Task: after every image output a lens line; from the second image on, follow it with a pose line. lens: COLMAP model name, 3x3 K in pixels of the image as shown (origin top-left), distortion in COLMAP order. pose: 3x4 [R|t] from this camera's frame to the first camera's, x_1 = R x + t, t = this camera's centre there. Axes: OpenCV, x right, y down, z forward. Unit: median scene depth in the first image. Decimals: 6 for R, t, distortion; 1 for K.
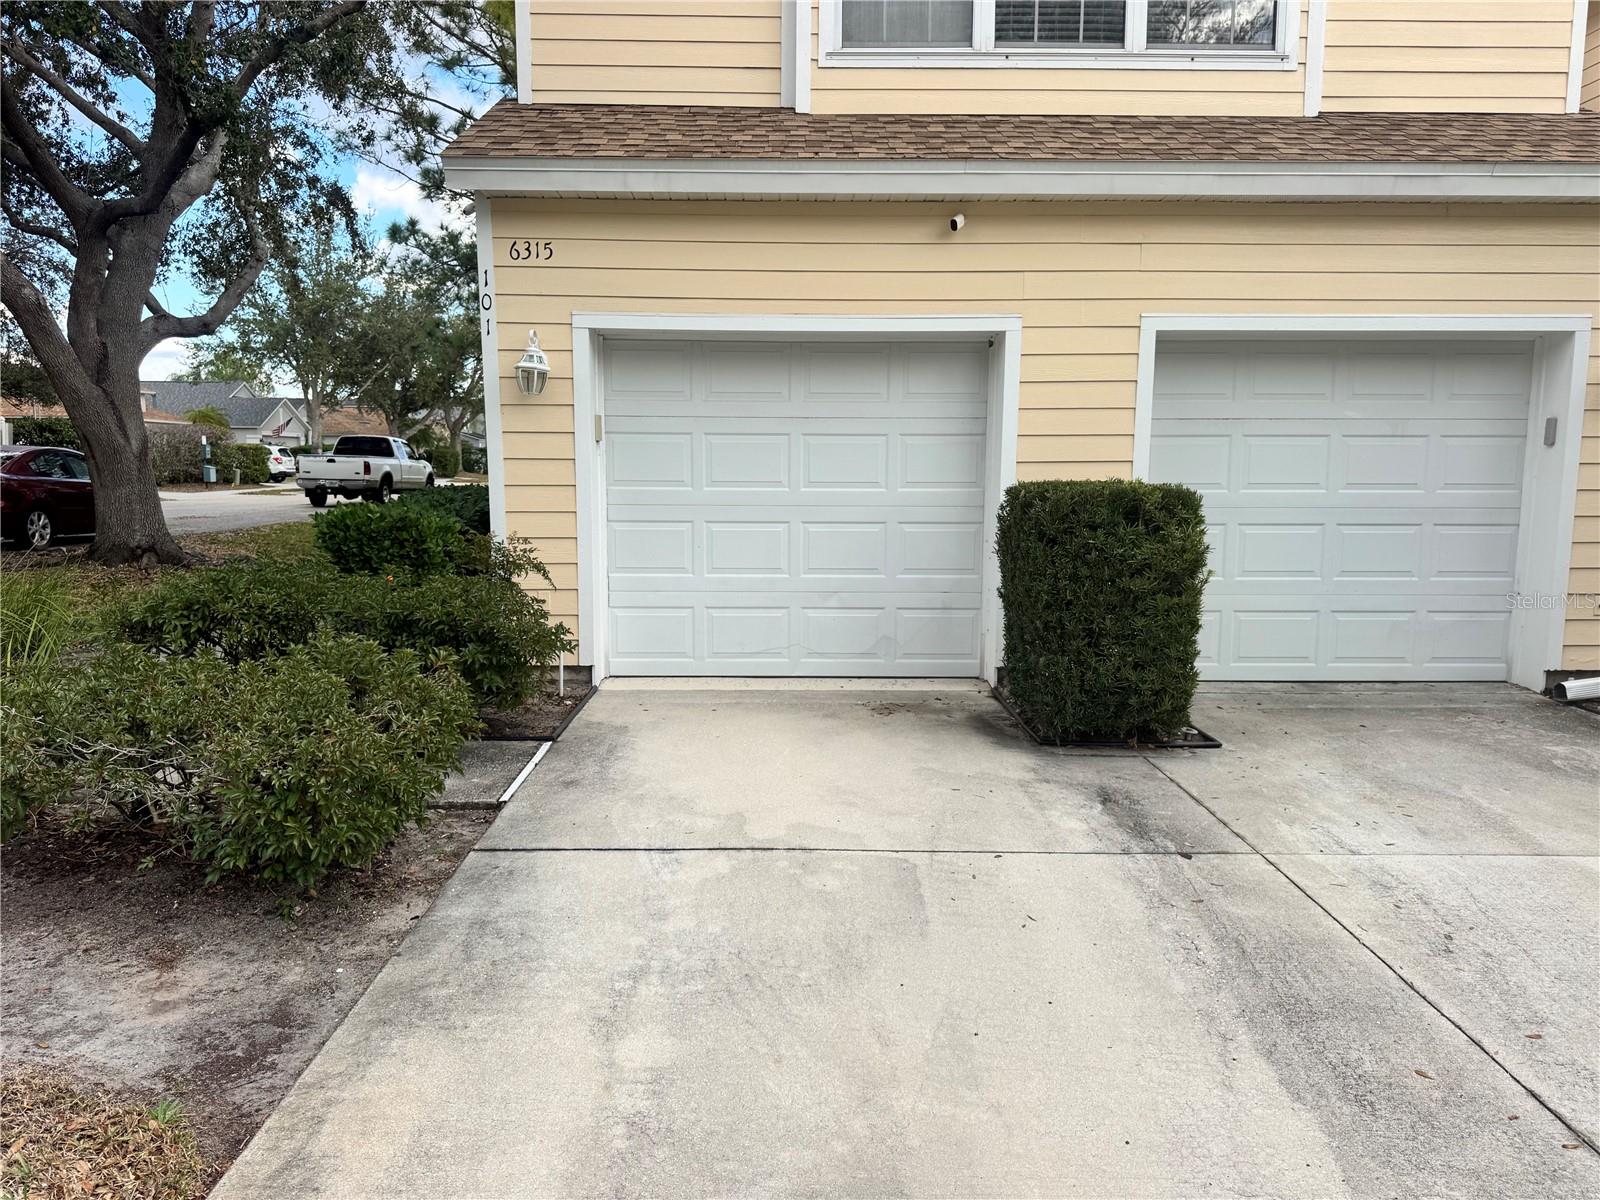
lens RADIAL K [[1127.7, 0, 796.1], [0, 1127.7, 599.2], [0, 0, 1]] dist [-0.000892, -0.000390]
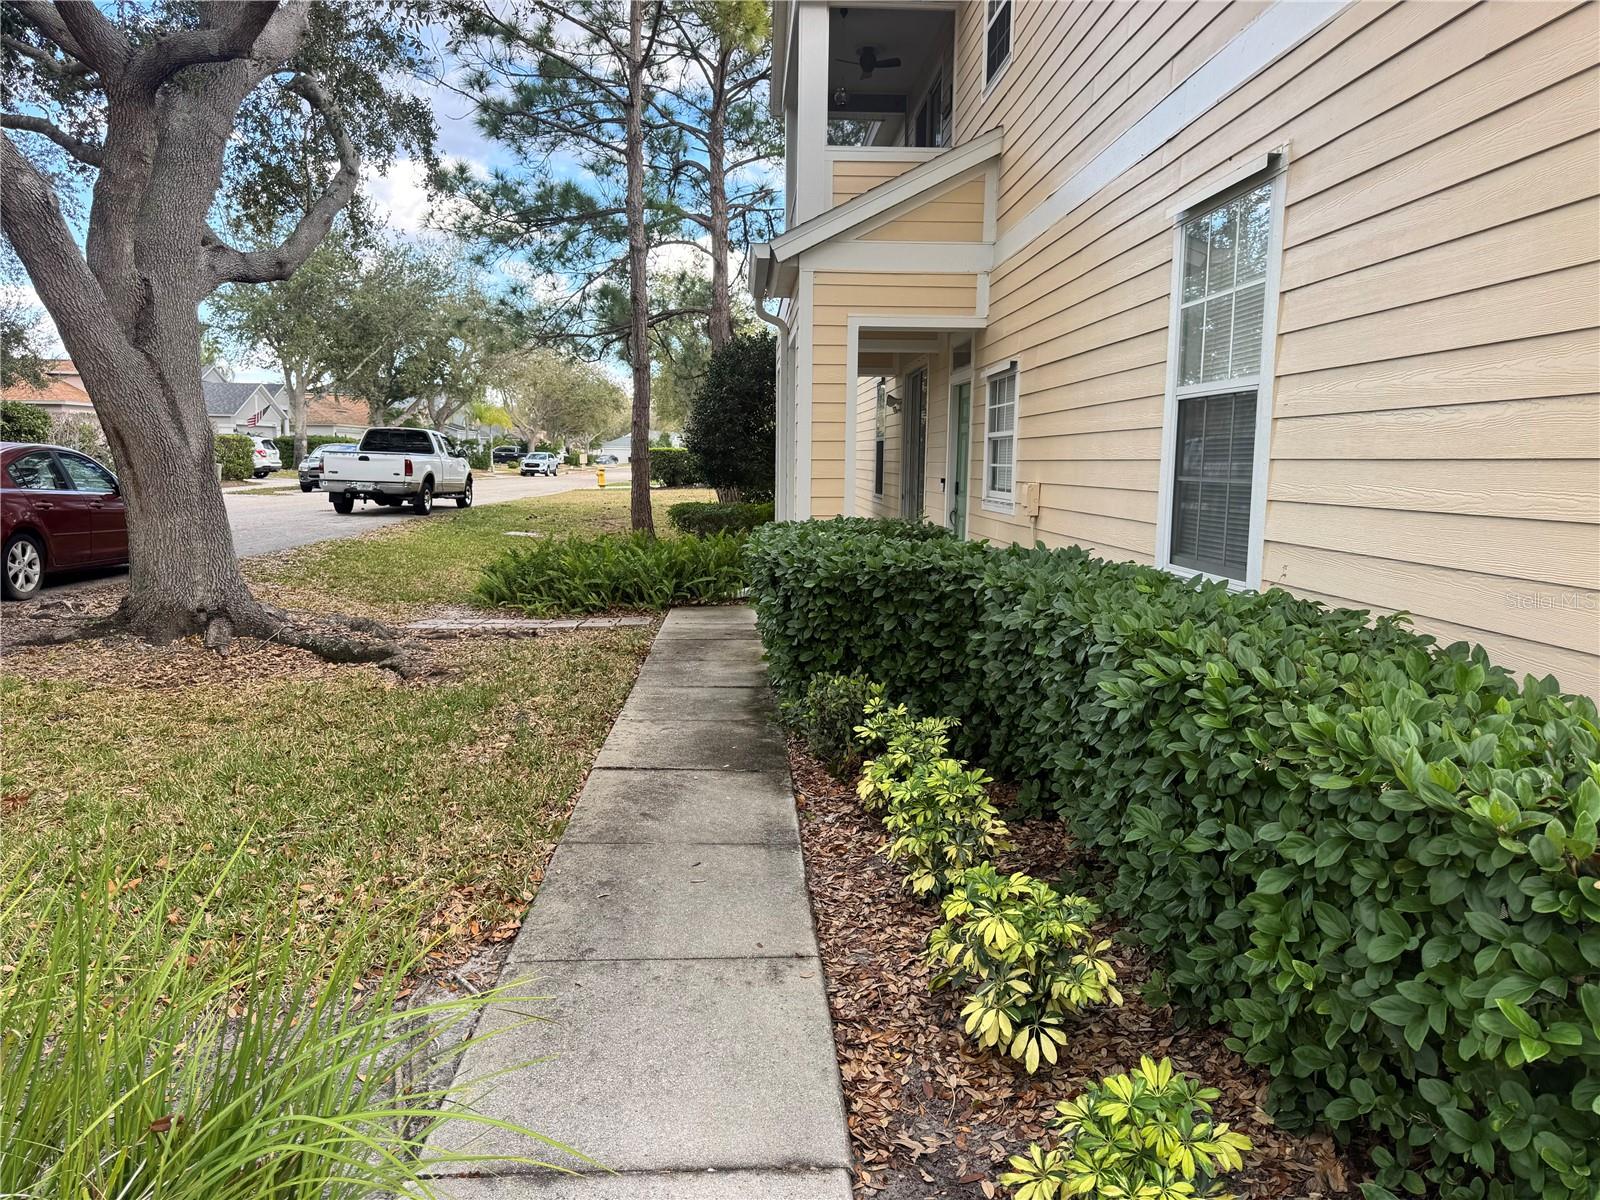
lens RADIAL K [[1127.7, 0, 802.3], [0, 1127.7, 602.1], [0, 0, 1]] dist [-0.000892, -0.000390]
pose [[0.998992, 0.004975, 0.044606, -0.129550], [-0.005309, 0.999959, 0.007354, -0.026292], [-0.044568, -0.007583, 0.998978, 0.168549]]
